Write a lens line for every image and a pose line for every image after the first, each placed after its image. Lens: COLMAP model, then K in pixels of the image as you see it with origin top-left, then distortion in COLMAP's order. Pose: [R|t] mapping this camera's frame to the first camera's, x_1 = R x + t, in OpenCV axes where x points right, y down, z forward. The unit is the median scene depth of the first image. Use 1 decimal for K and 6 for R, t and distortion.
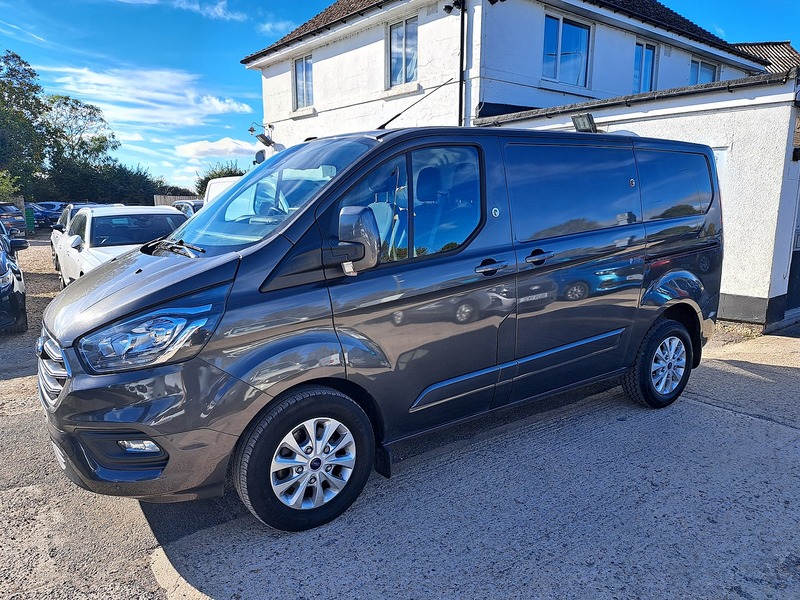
lens RADIAL K [[579.7, 0, 399.1], [0, 579.7, 305.5], [0, 0, 1]] dist [0.058206, -0.057324]
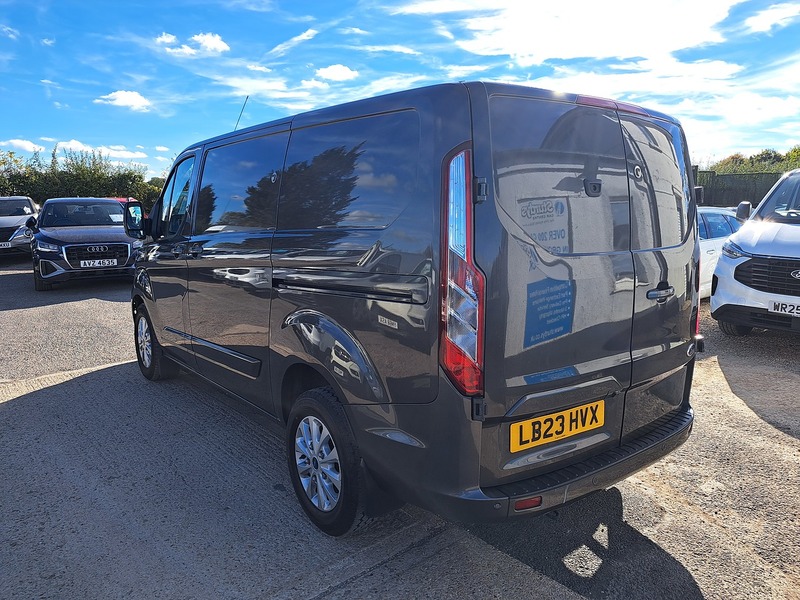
lens RADIAL K [[579.7, 0, 405.1], [0, 579.7, 293.3], [0, 0, 1]] dist [0.058206, -0.057324]
pose [[0.064972, 0.157768, -0.985337, 0.727669], [-0.181759, 0.972776, 0.143772, -0.125105], [0.981194, 0.169753, 0.091879, 0.693705]]
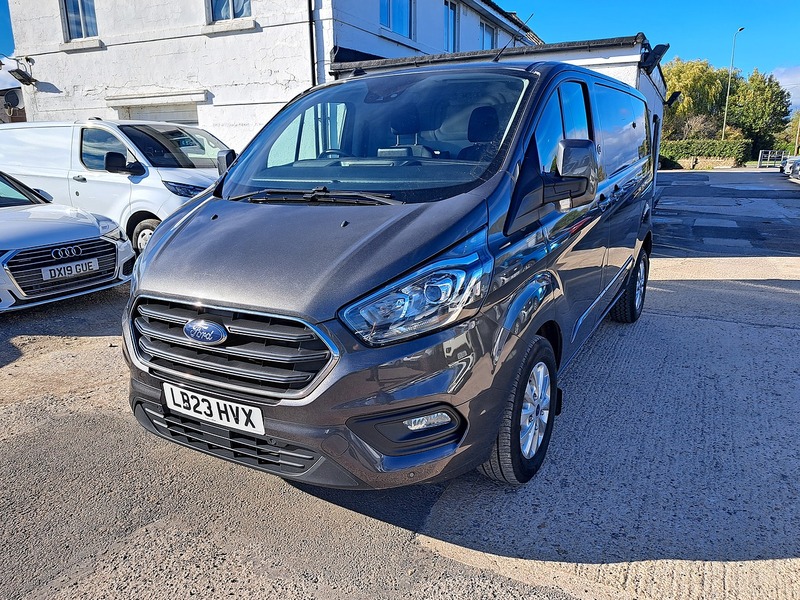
lens RADIAL K [[579.7, 0, 411.6], [0, 579.7, 298.9], [0, 0, 1]] dist [0.058206, -0.057324]
pose [[0.898610, -0.115985, 0.423140, -0.311119], [0.089450, 0.992601, 0.082115, -0.004789], [-0.429533, -0.035939, 0.902336, 0.094370]]
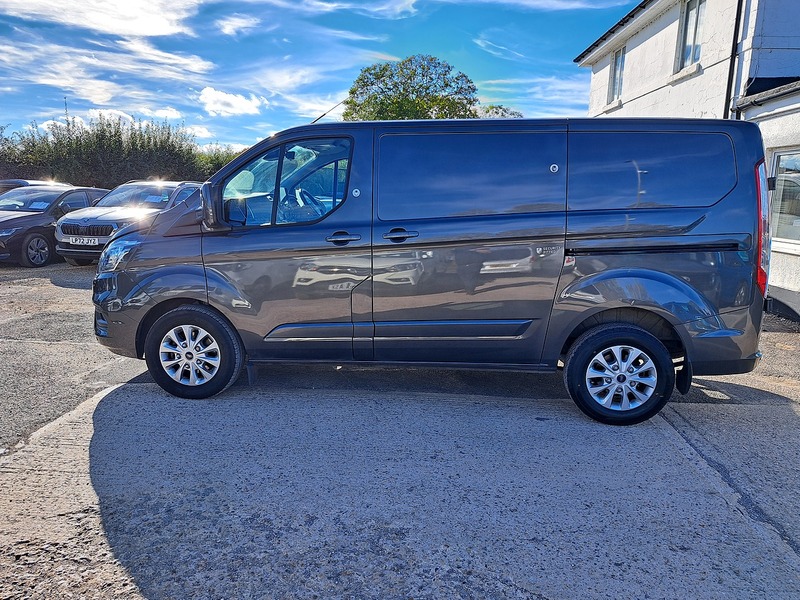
lens RADIAL K [[579.7, 0, 402.4], [0, 579.7, 299.3], [0, 0, 1]] dist [0.058206, -0.057324]
pose [[0.759583, 0.132260, -0.636821, 0.519339], [-0.136678, 0.989702, 0.042523, -0.004143], [0.635888, 0.054740, 0.769838, 0.080412]]
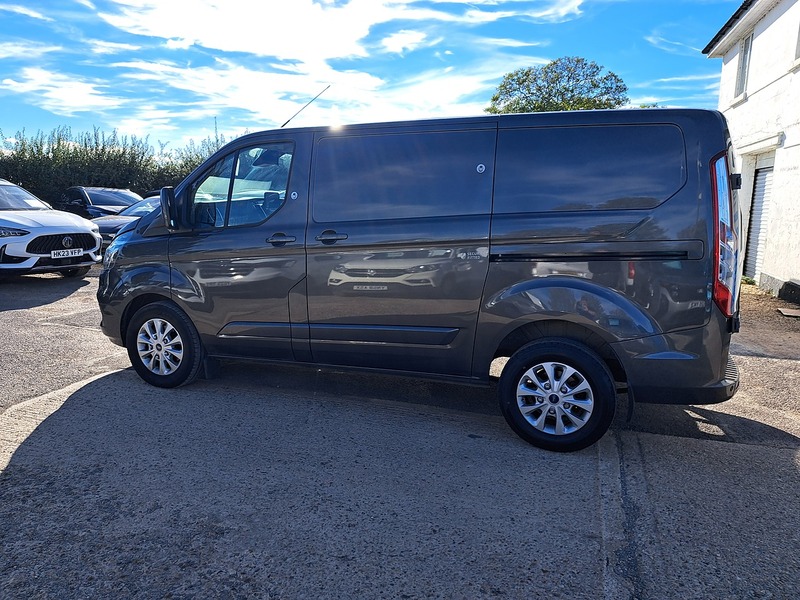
lens RADIAL K [[579.7, 0, 405.4], [0, 579.7, 293.3], [0, 0, 1]] dist [0.058206, -0.057324]
pose [[0.569678, 0.141527, -0.809591, 0.664083], [-0.161318, 0.985155, 0.058705, -0.034976], [0.805881, 0.097159, 0.584052, 0.253278]]
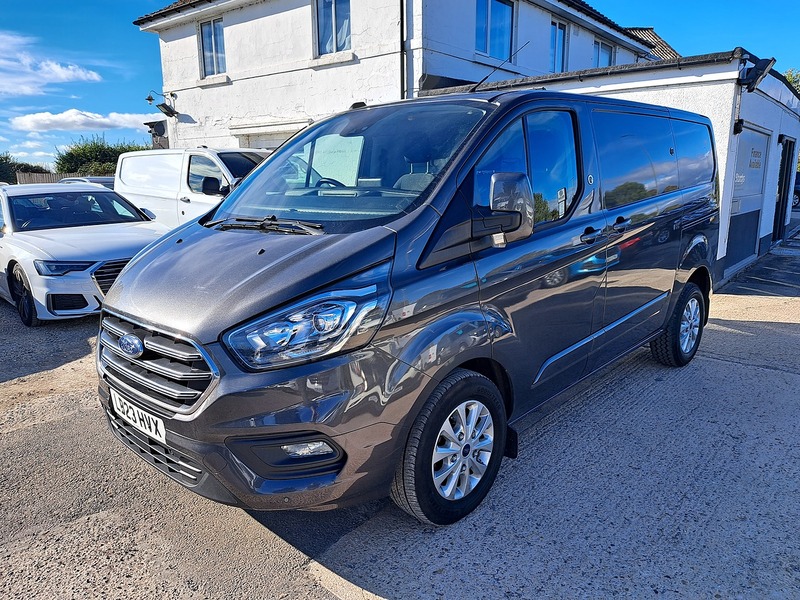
lens RADIAL K [[579.7, 0, 401.3], [0, 579.7, 300.9], [0, 0, 1]] dist [0.058206, -0.057324]
pose [[0.977525, -0.051985, 0.204312, -0.182582], [0.045713, 0.998331, 0.035301, -0.002466], [-0.205806, -0.025168, 0.978269, 0.048231]]
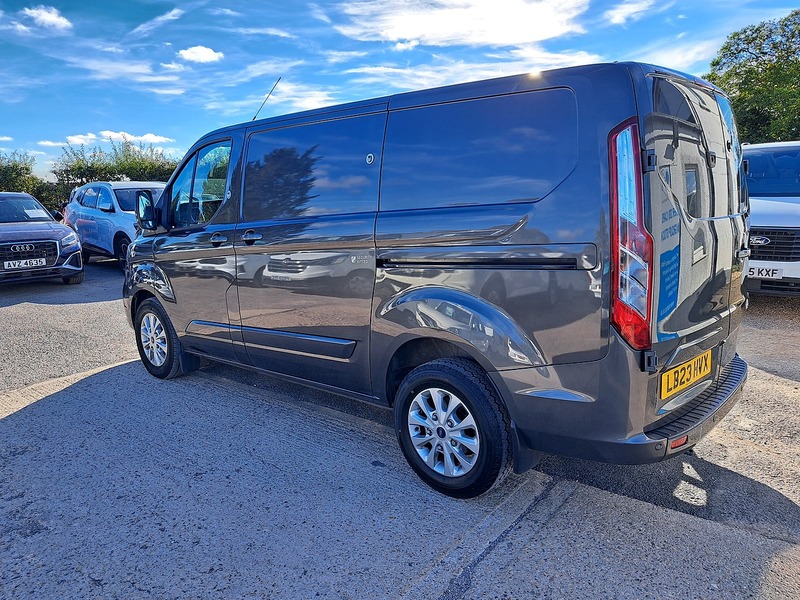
lens RADIAL K [[579.7, 0, 401.9], [0, 579.7, 299.7], [0, 0, 1]] dist [0.058206, -0.057324]
pose [[0.247365, 0.178271, -0.952381, 0.719948], [-0.152383, 0.977854, 0.143461, -0.089004], [0.956865, 0.109639, 0.269053, 0.528742]]
